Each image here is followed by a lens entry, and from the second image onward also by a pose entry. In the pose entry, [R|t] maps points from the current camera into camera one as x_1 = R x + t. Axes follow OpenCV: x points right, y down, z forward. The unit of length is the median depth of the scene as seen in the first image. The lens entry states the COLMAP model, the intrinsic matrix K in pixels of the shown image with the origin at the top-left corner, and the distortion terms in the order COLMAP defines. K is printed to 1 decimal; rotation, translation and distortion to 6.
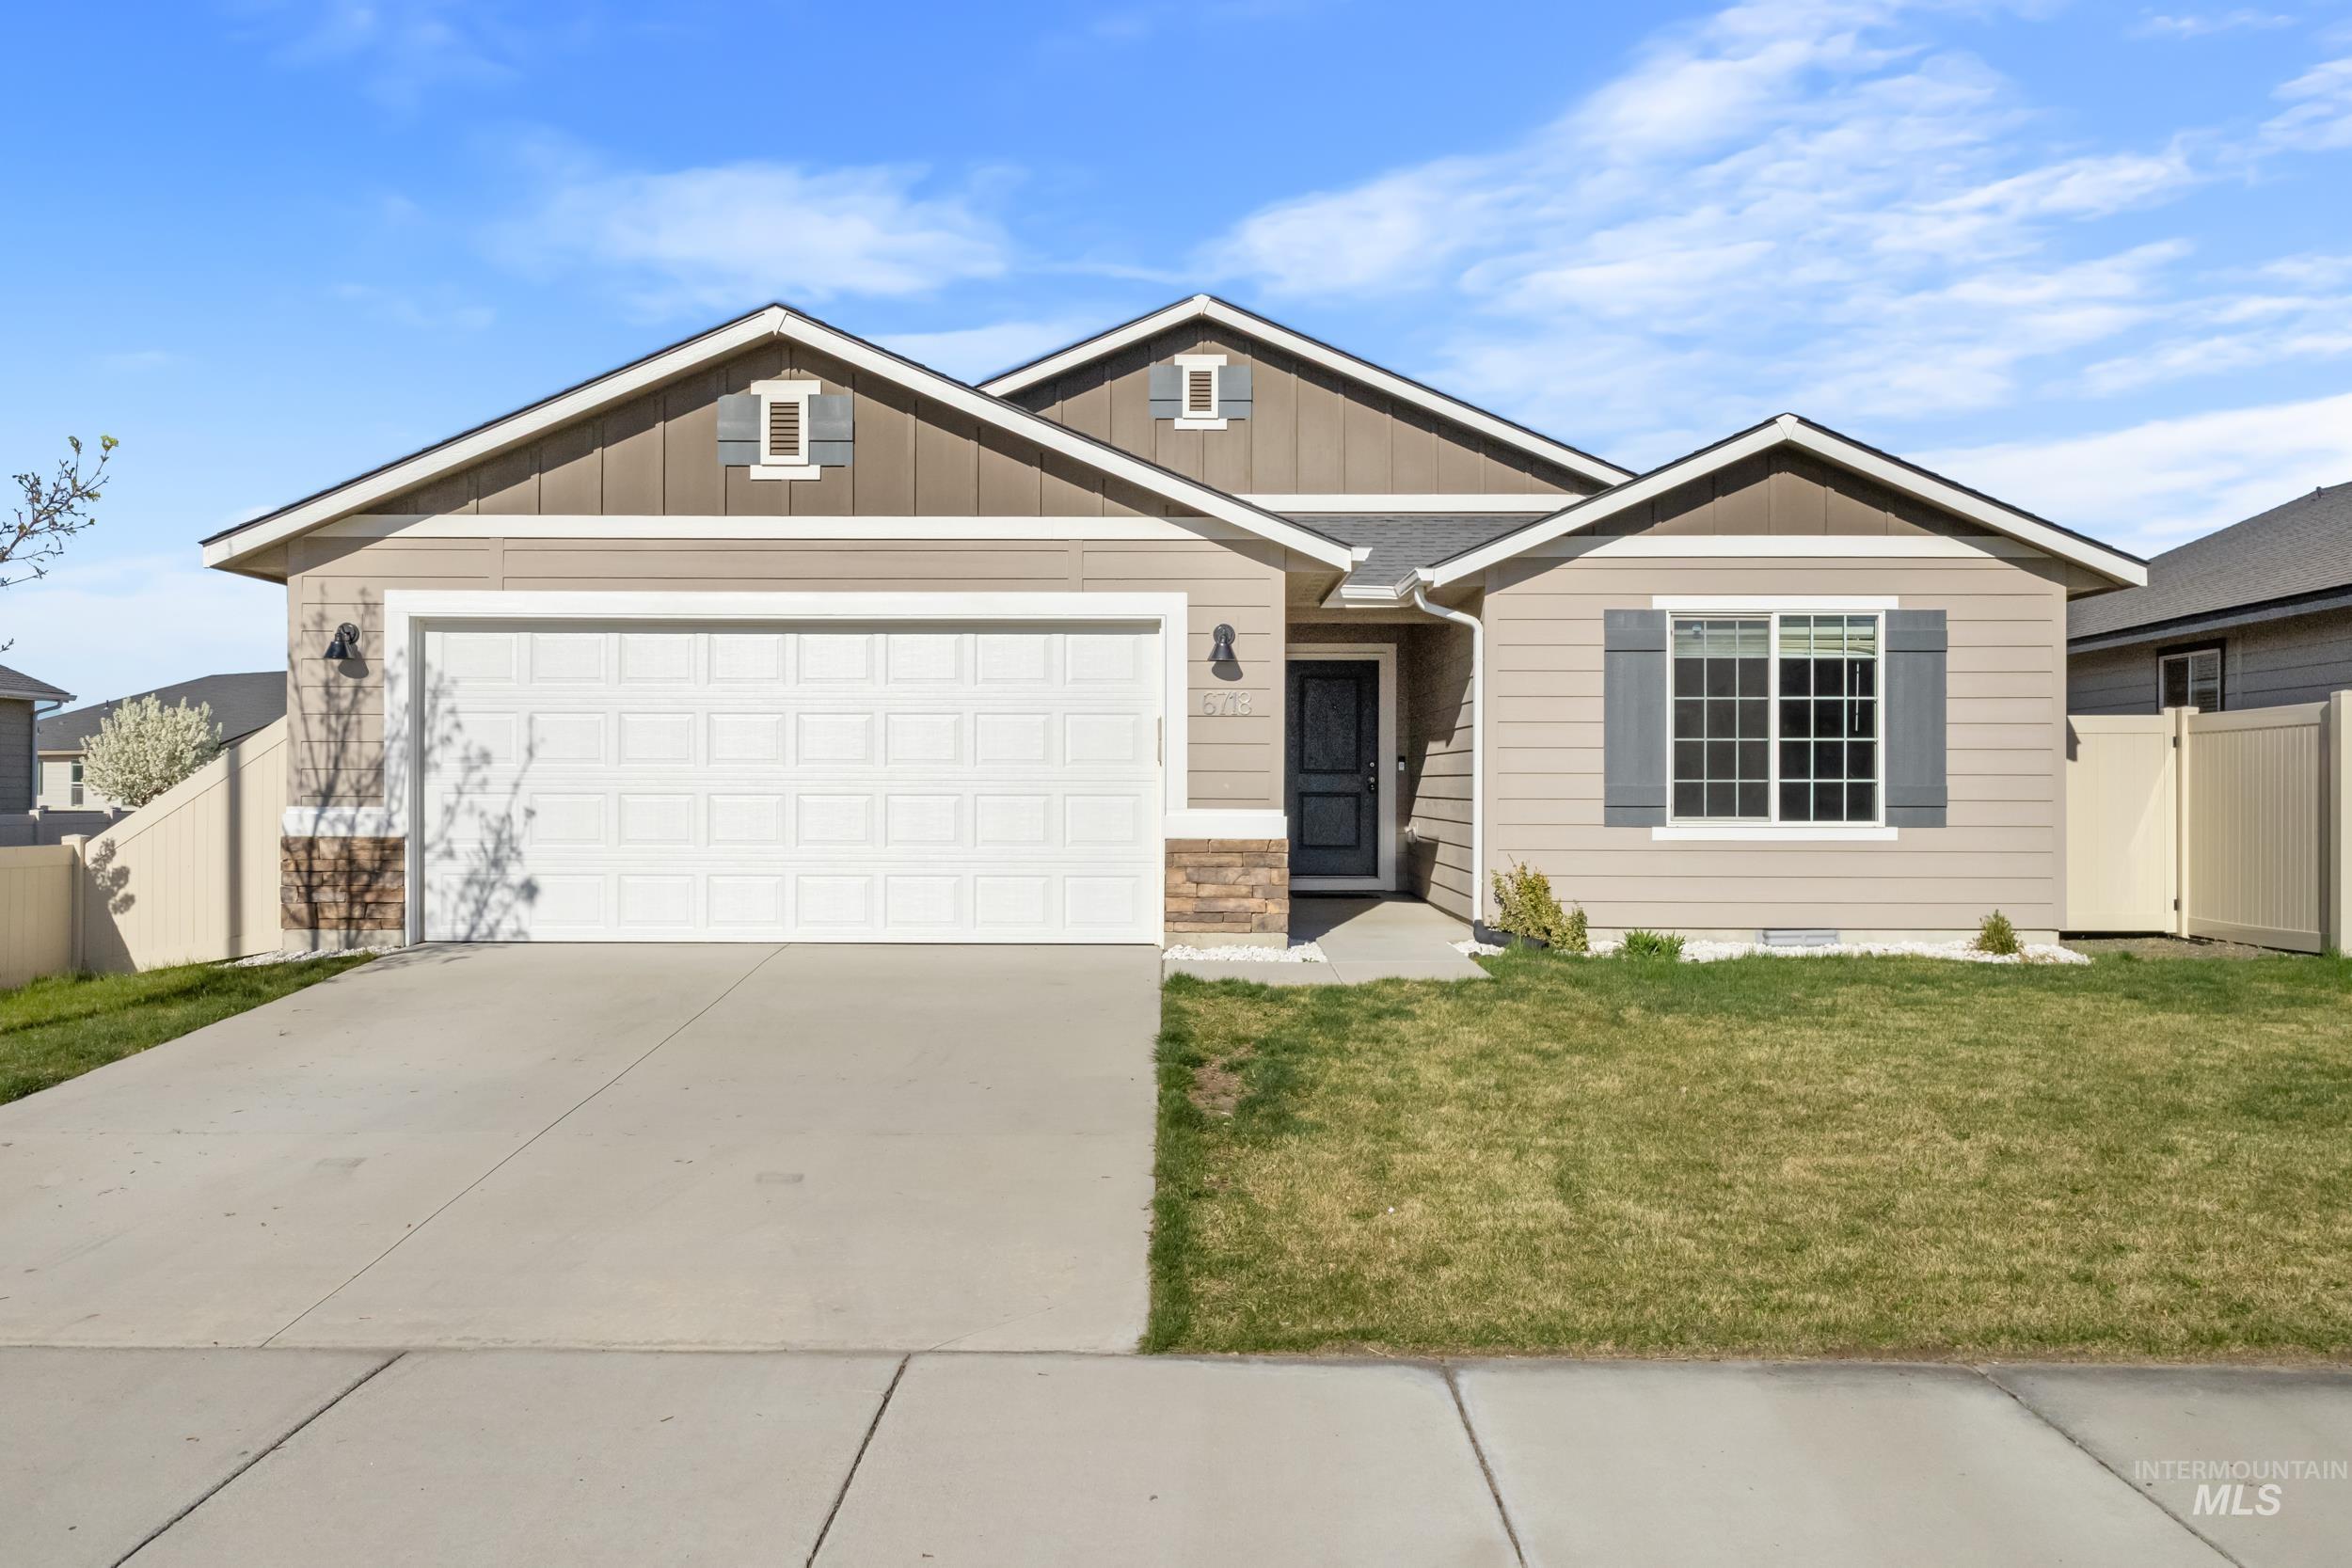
lens RADIAL K [[1777.3, 0, 1178.1], [0, 1777.3, 785.9], [0, 0, 1]] dist [-0.003969, -0.000241]
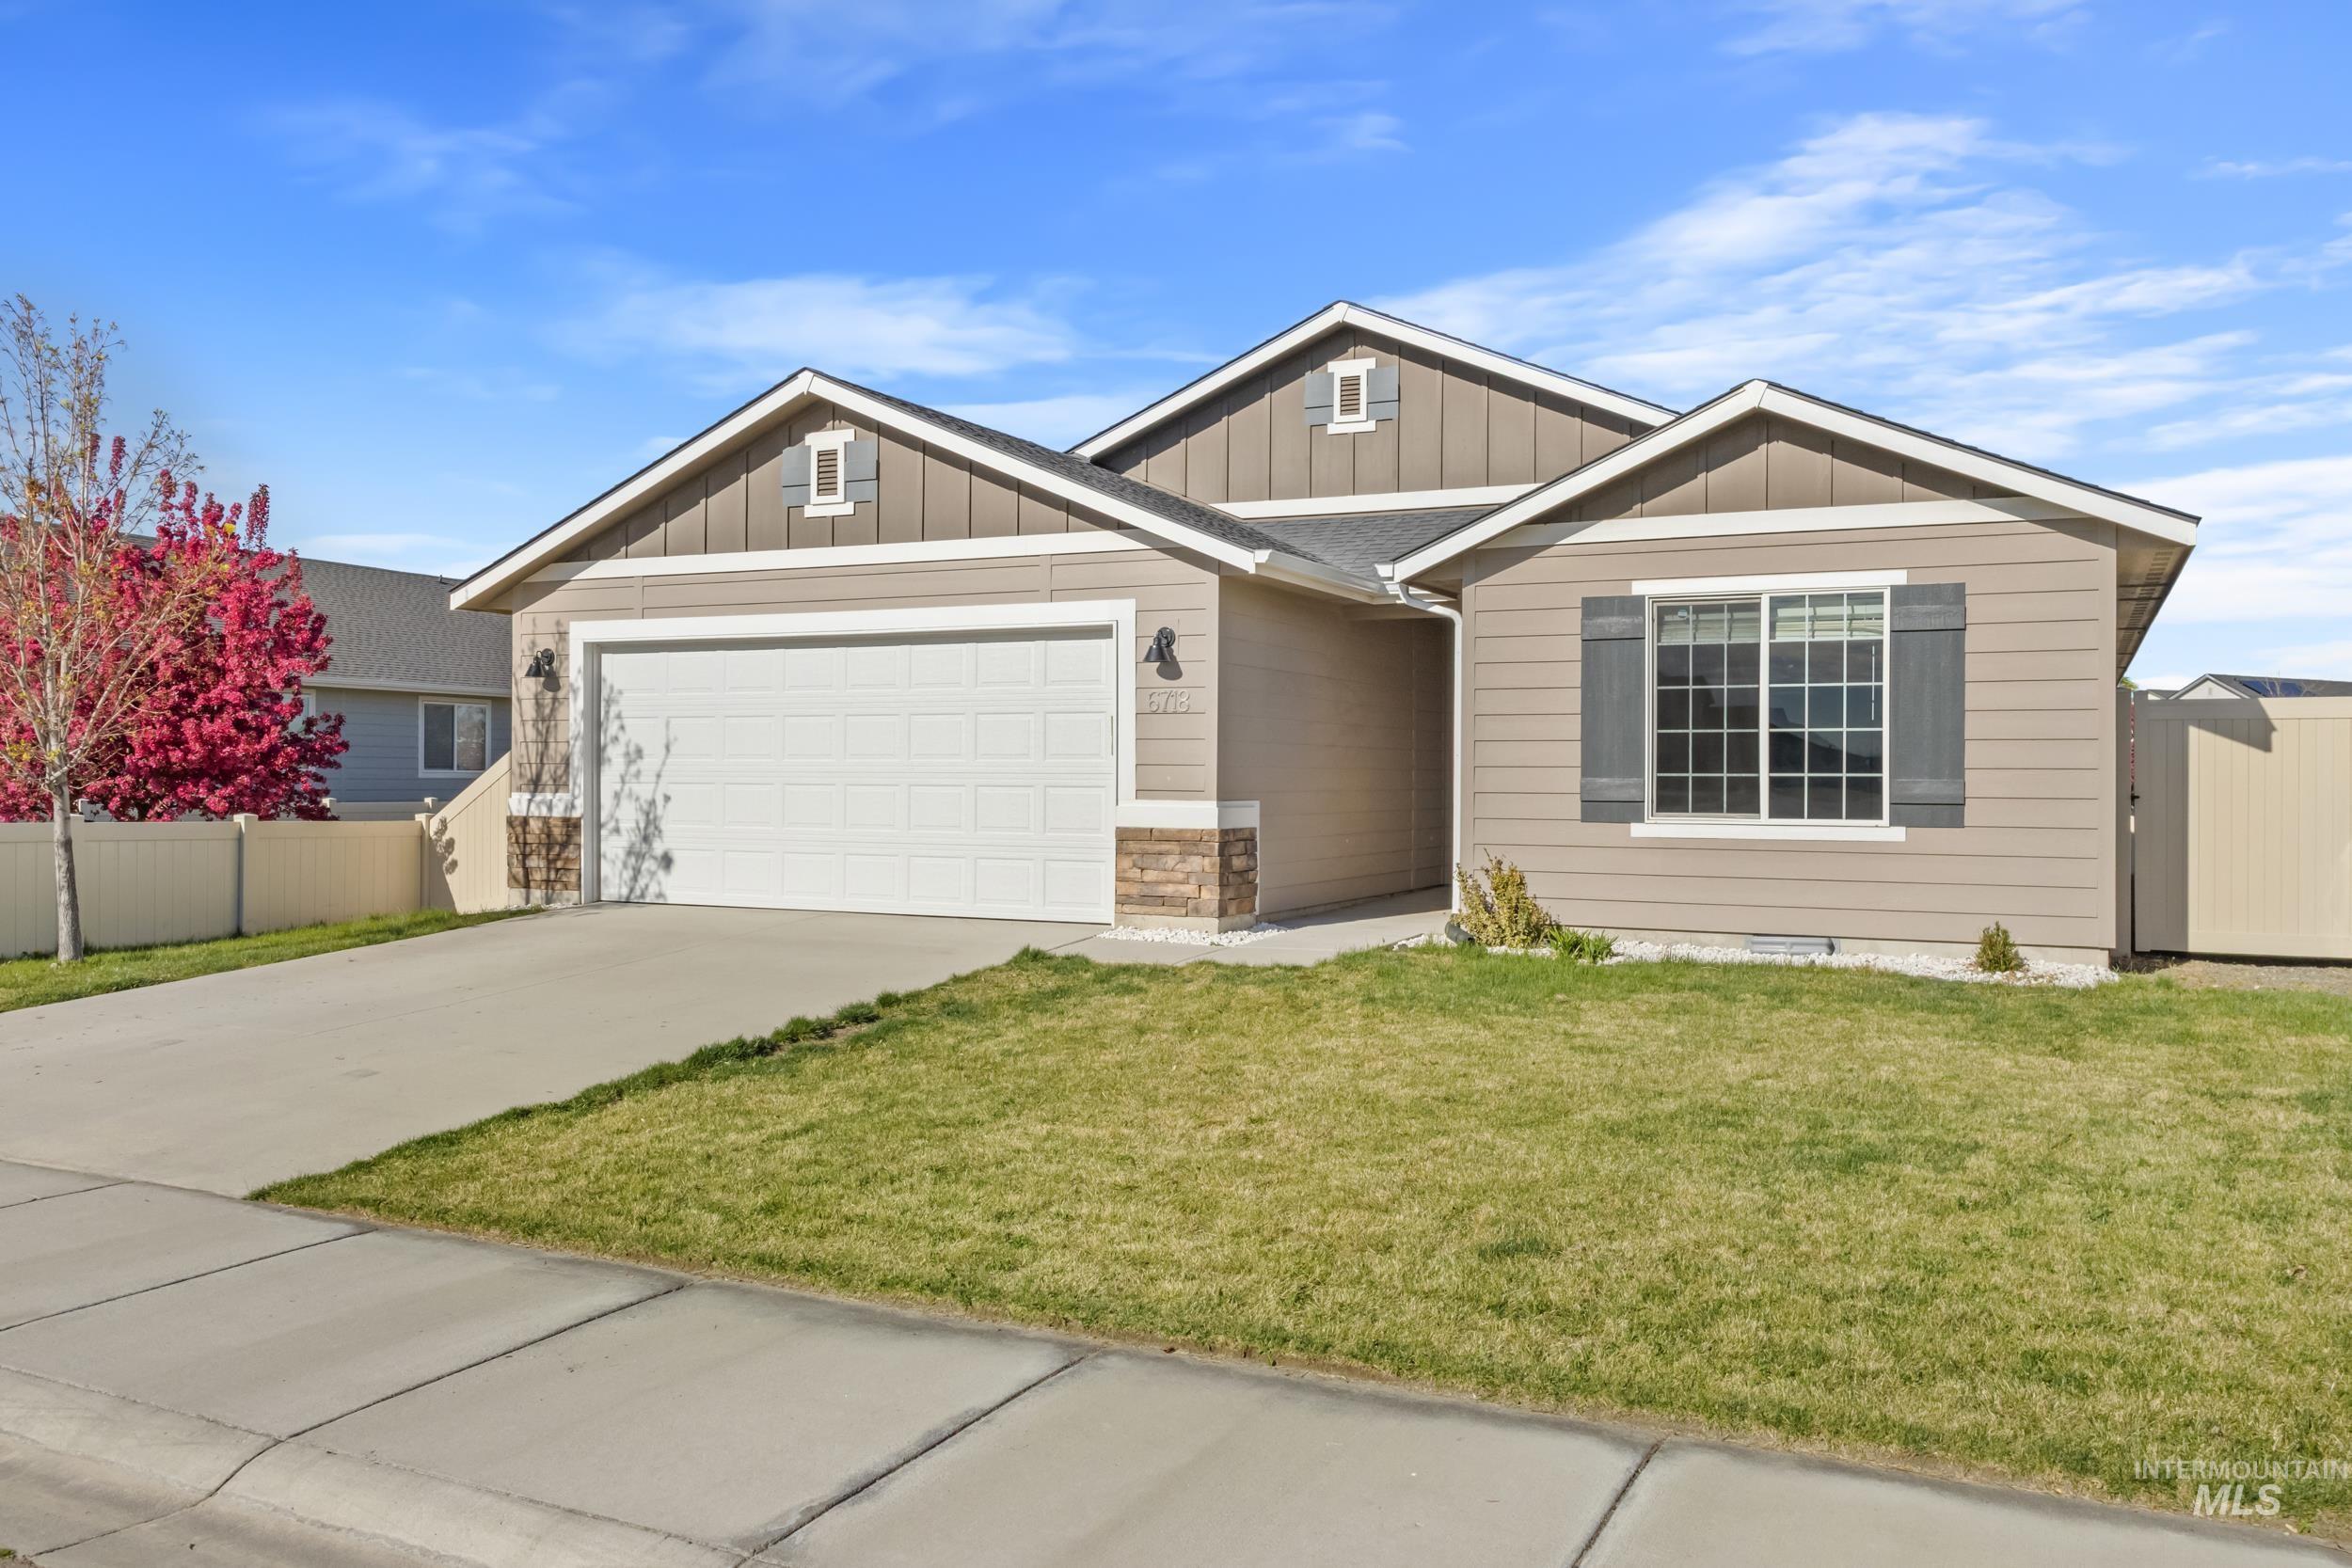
lens RADIAL K [[1777.3, 0, 1178.1], [0, 1777.3, 785.9], [0, 0, 1]] dist [-0.003969, -0.000241]
pose [[0.908447, 0.005054, -0.417969, 0.470899], [-0.003329, 0.999983, 0.004856, -0.000692], [0.417987, -0.003020, 0.908448, 0.029777]]
